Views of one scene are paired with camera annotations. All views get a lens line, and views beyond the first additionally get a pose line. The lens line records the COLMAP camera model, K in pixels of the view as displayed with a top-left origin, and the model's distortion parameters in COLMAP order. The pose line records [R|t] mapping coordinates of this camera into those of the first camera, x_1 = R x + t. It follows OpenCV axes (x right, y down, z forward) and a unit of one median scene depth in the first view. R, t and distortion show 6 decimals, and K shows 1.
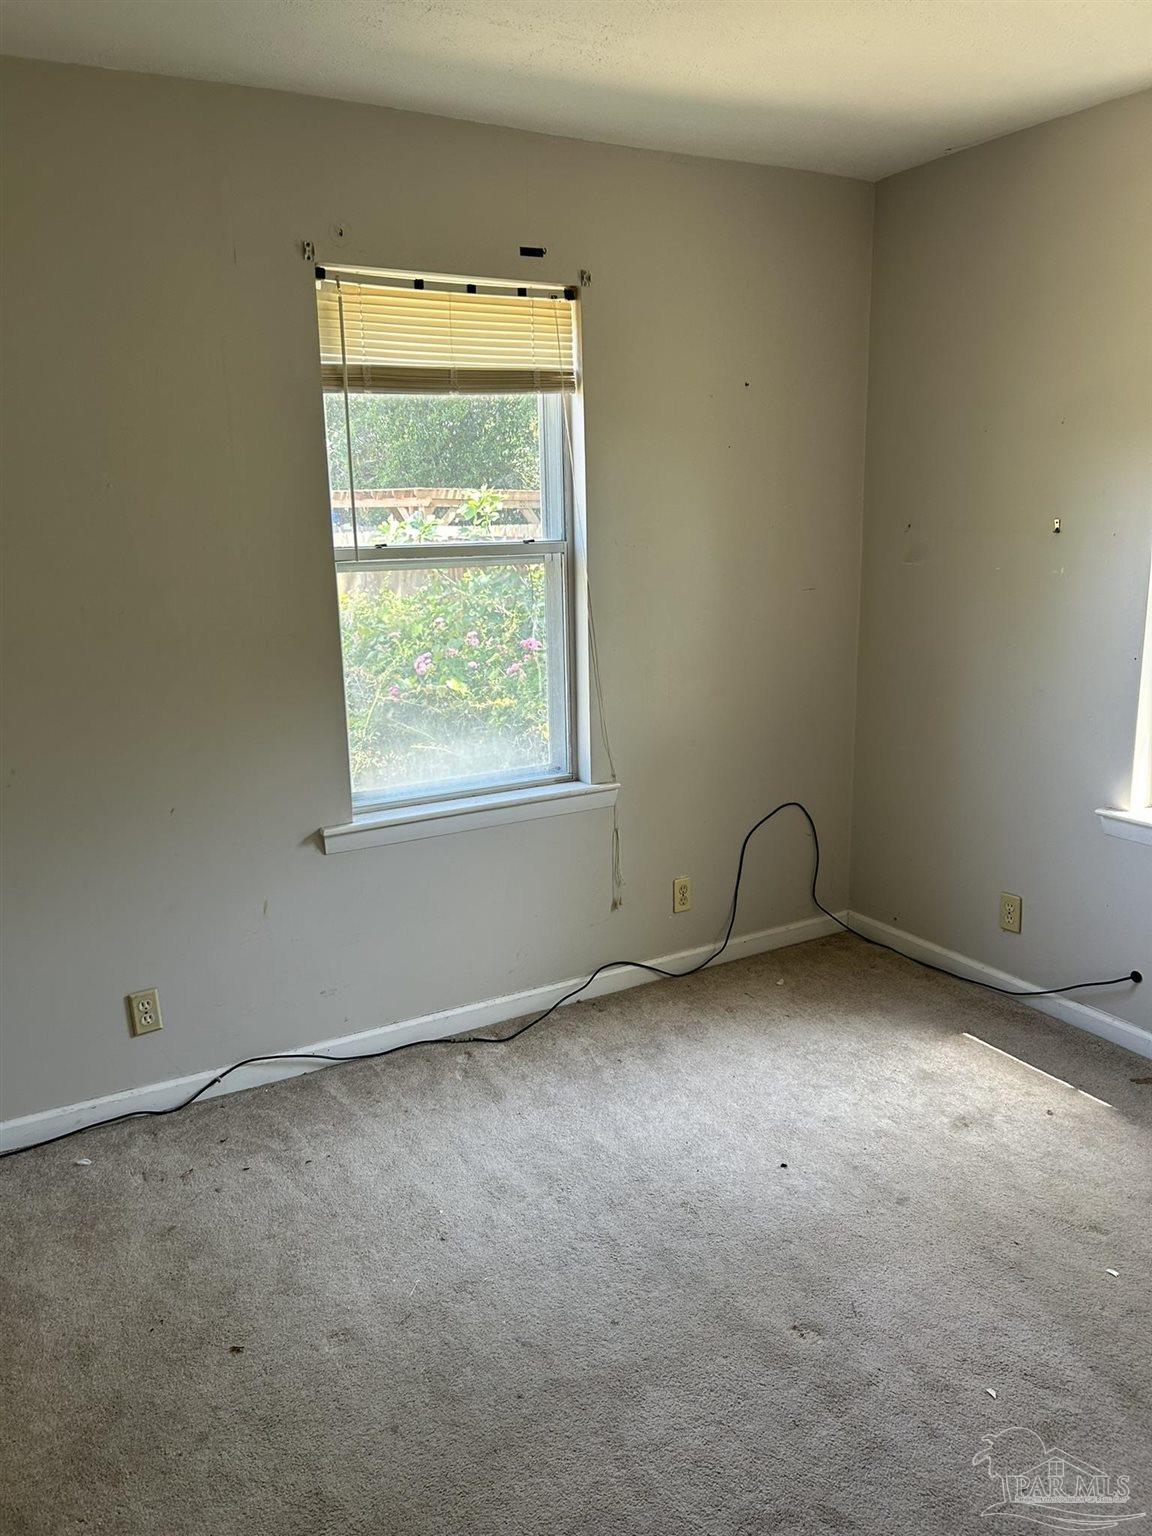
lens RADIAL K [[1154.8, 0, 574.0], [0, 1154.8, 768.1], [0, 0, 1]] dist [0.050045, -0.048479]
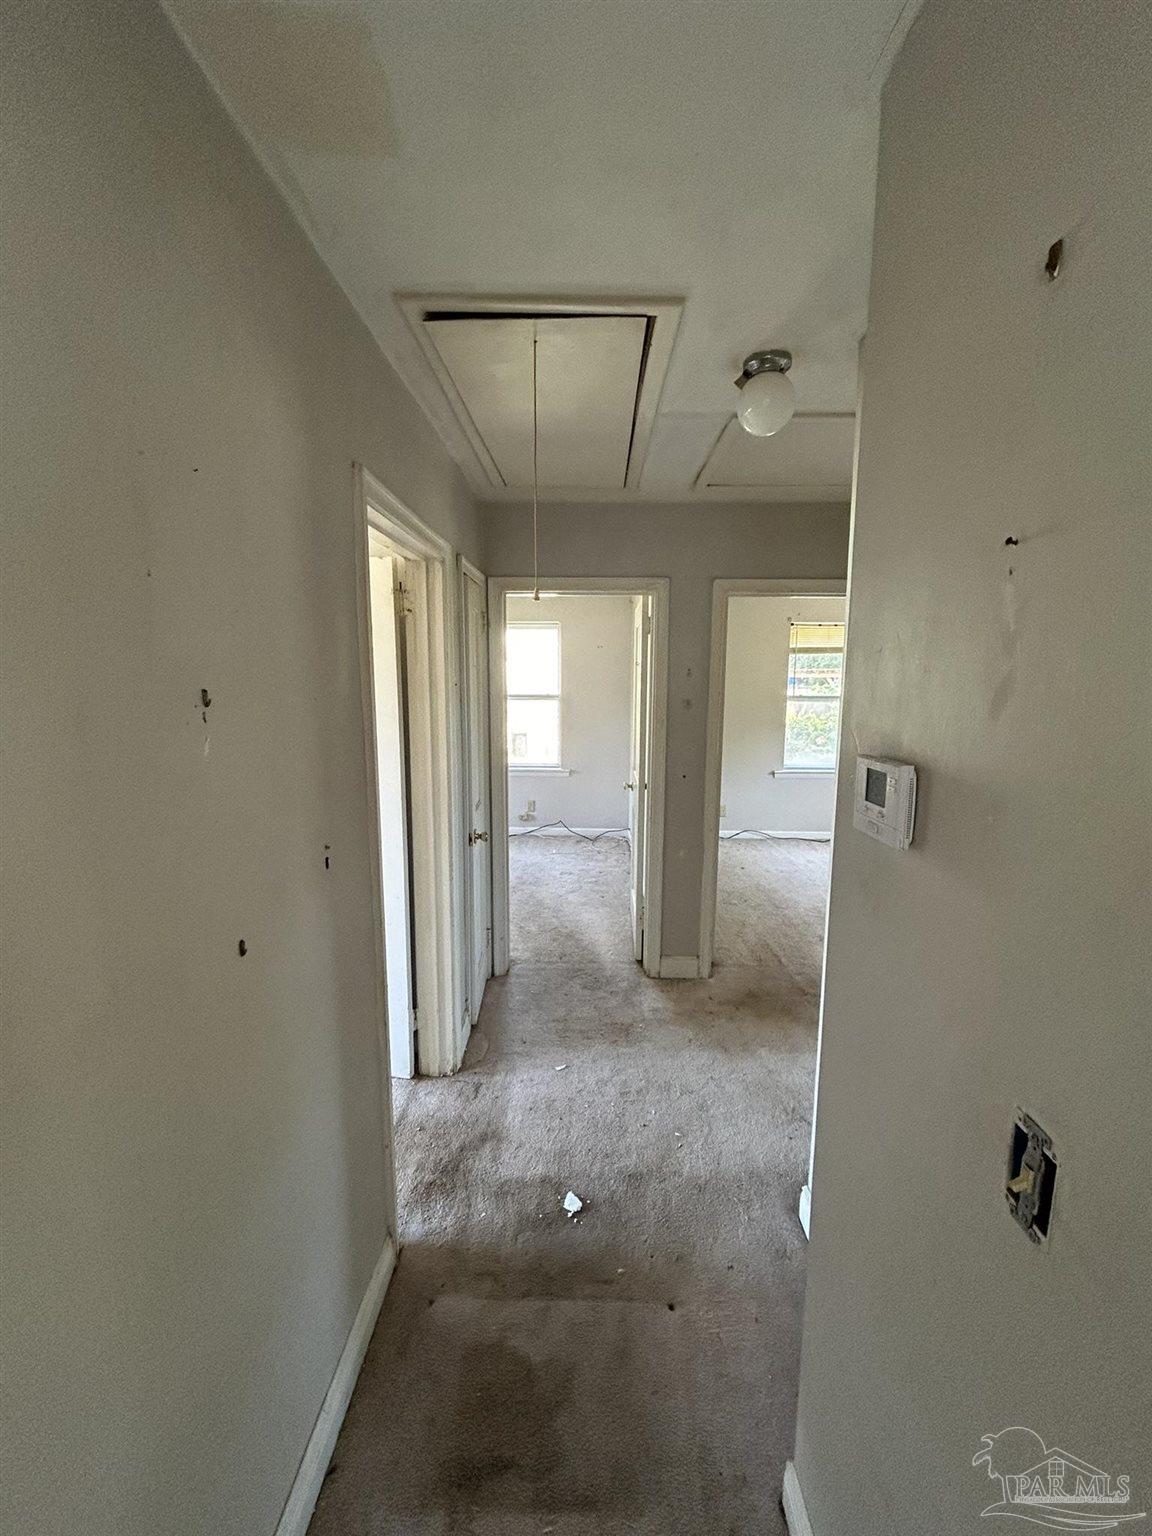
lens RADIAL K [[621.2, 0, 583.1], [0, 621.2, 768.6], [0, 0, 1]] dist [-0.001132, -0.000635]
pose [[0.862708, 0.099180, -0.495882, 0.231231], [-0.132882, 0.990580, -0.033056, 0.189791], [0.487932, 0.094411, 0.867761, -0.991022]]
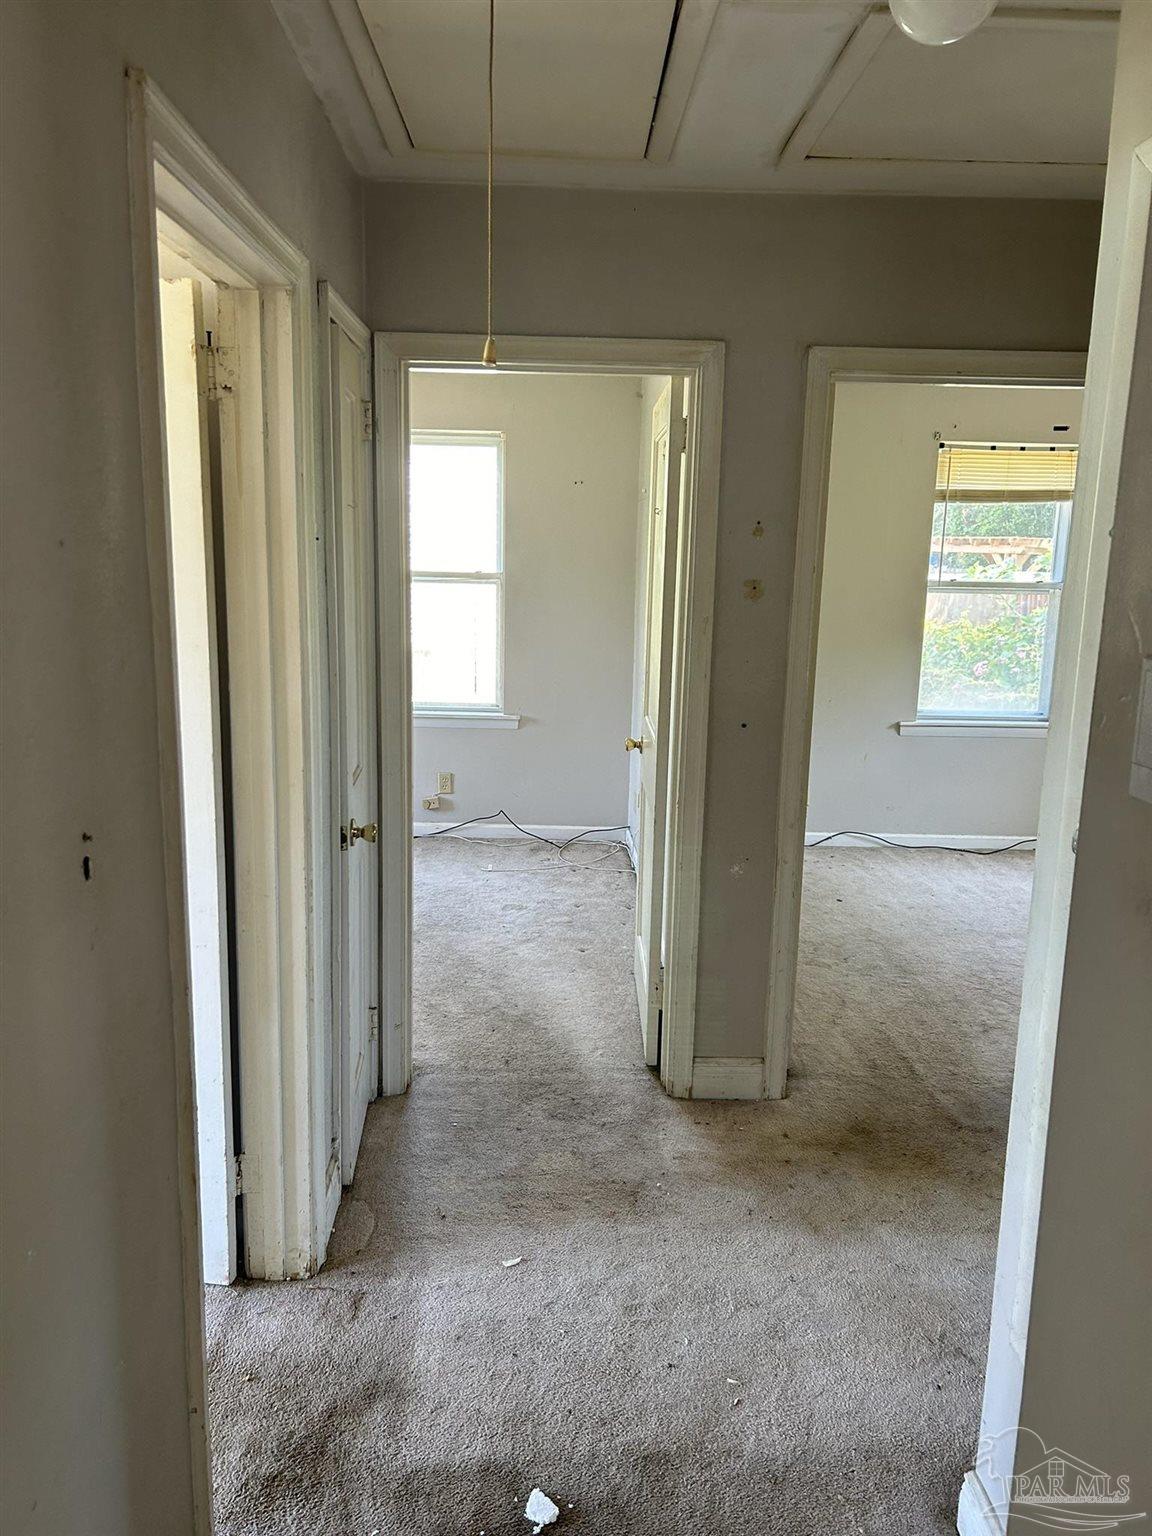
lens RADIAL K [[1154.8, 0, 576.6], [0, 1154.8, 777.0], [0, 0, 1]] dist [0.050045, -0.048479]
pose [[0.879793, 0.131203, -0.456891, 0.209295], [-0.142436, 0.989754, 0.009947, 0.203106], [0.453515, 0.056327, 0.889467, -0.988665]]
